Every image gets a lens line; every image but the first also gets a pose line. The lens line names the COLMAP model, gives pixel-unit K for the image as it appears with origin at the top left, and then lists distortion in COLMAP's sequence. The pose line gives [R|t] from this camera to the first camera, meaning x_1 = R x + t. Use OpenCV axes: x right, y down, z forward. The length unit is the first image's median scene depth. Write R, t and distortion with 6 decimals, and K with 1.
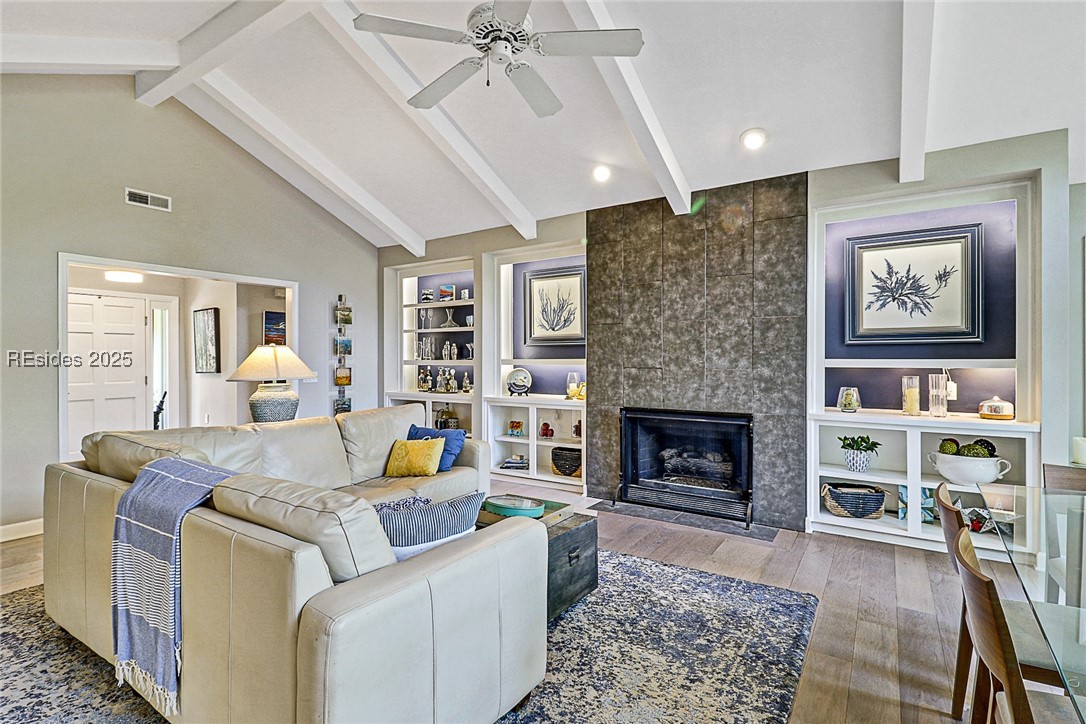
lens RADIAL K [[510.0, 0, 541.4], [0, 510.0, 362.4], [0, 0, 1]] dist [0.001995, -0.000375]
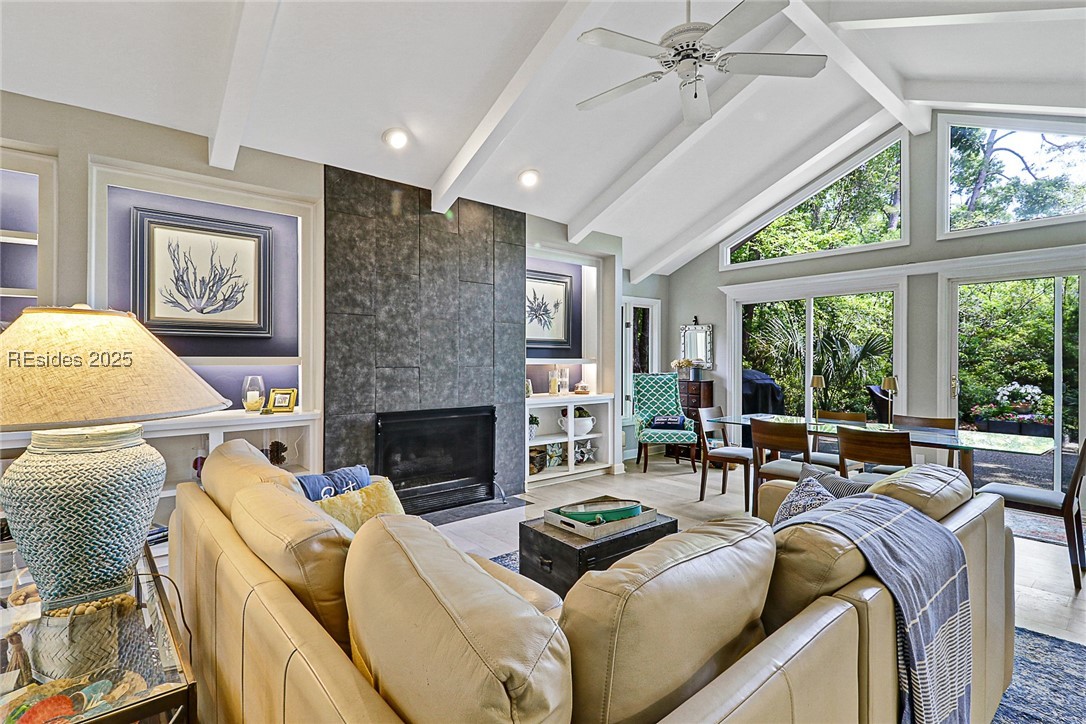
lens RADIAL K [[520.1, 0, 540.4], [0, 520.1, 359.9], [0, 0, 1]] dist [0.015822, -0.010165]
pose [[0.279304, 0.000047, 0.960203, -0.638691], [0.002279, 0.999997, -0.000712, -0.000965], [-0.960200, 0.002387, 0.279303, 0.518363]]
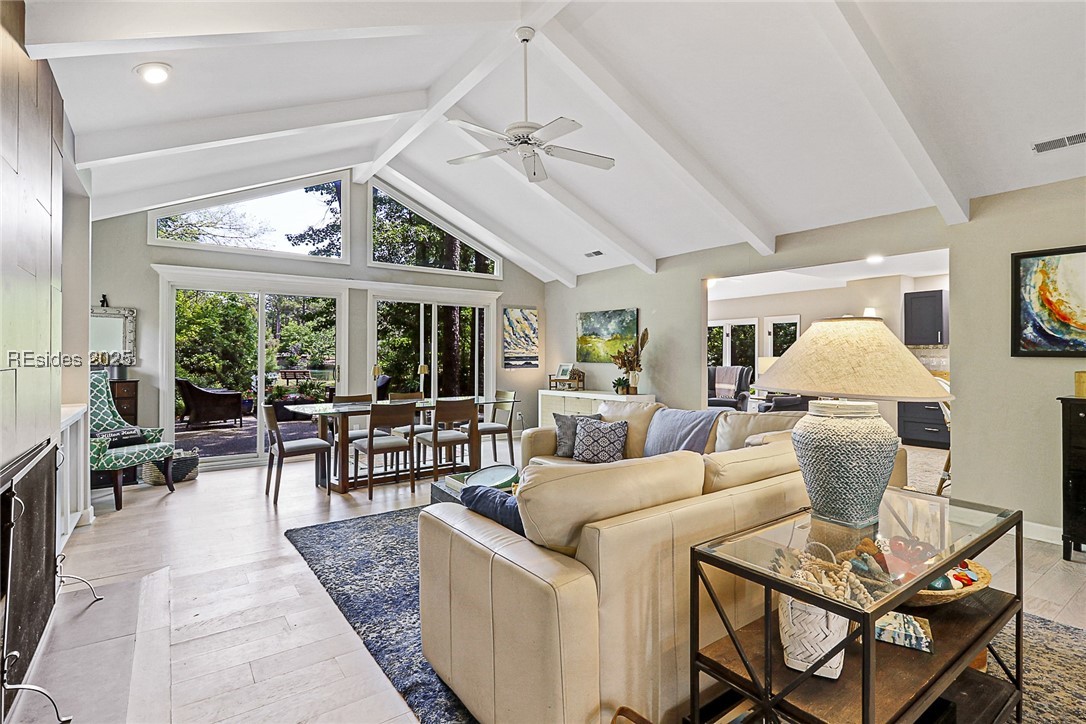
lens RADIAL K [[520.1, 0, 537.4], [0, 520.1, 356.0], [0, 0, 1]] dist [0.015822, -0.010165]
pose [[-0.934160, -0.004000, 0.356831, -0.348053], [-0.002076, 0.999981, 0.005775, -0.003991], [-0.356848, 0.004654, -0.934151, 1.269996]]
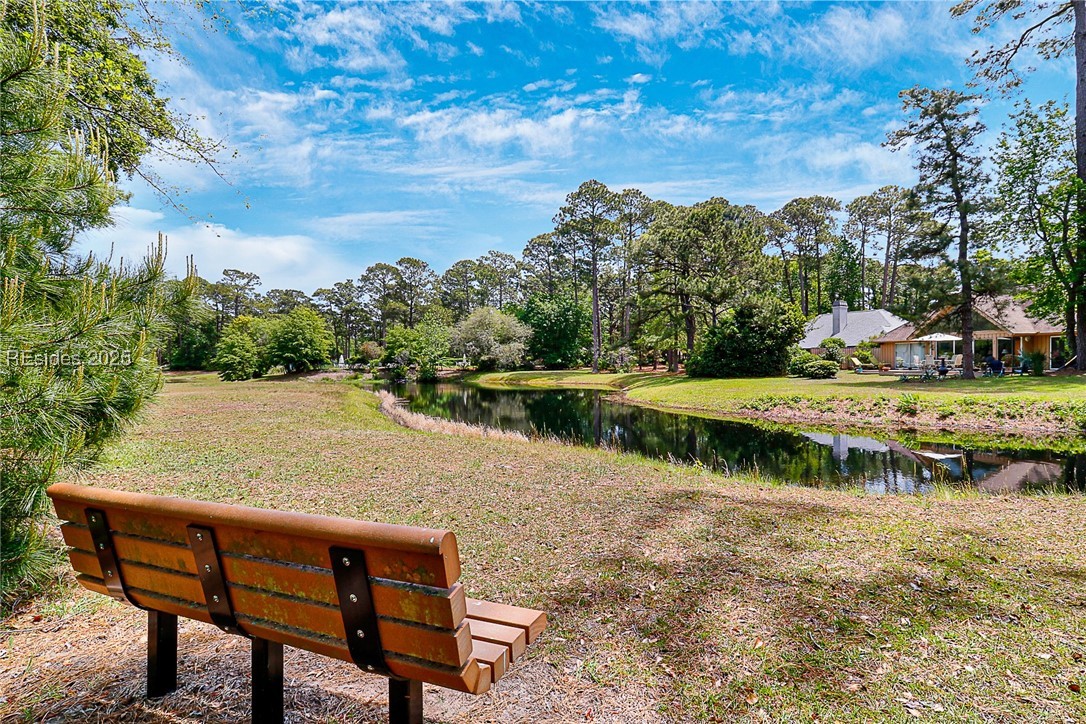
lens RADIAL K [[520.1, 0, 536.4], [0, 520.1, 361.7], [0, 0, 1]] dist [0.015822, -0.010165]
pose [[-0.853037, 0.015020, 0.521634, 3.533768], [0.016958, 0.999856, -0.001059, 0.056816], [-0.521575, 0.007943, -0.853169, -2.546858]]
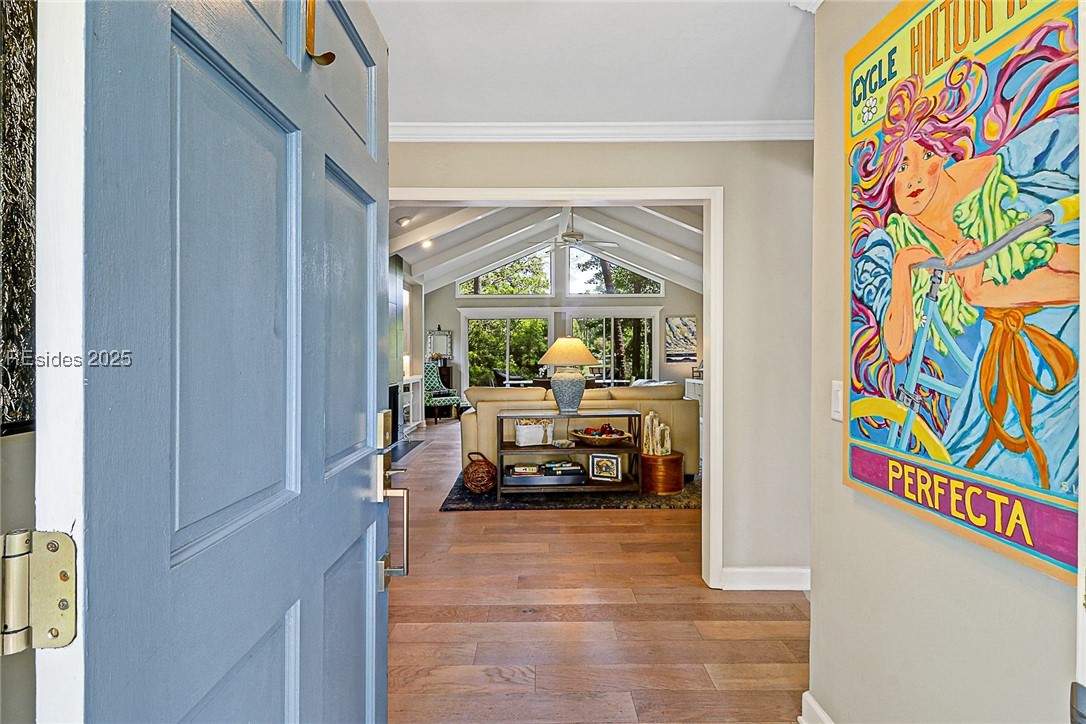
lens RADIAL K [[520.1, 0, 549.1], [0, 520.1, 359.9], [0, 0, 1]] dist [0.015822, -0.010165]
pose [[-0.552072, -0.001960, 0.833794, -1.301464], [0.007867, 0.999940, 0.007560, 0.014426], [-0.833760, 0.010734, -0.552023, 1.418633]]
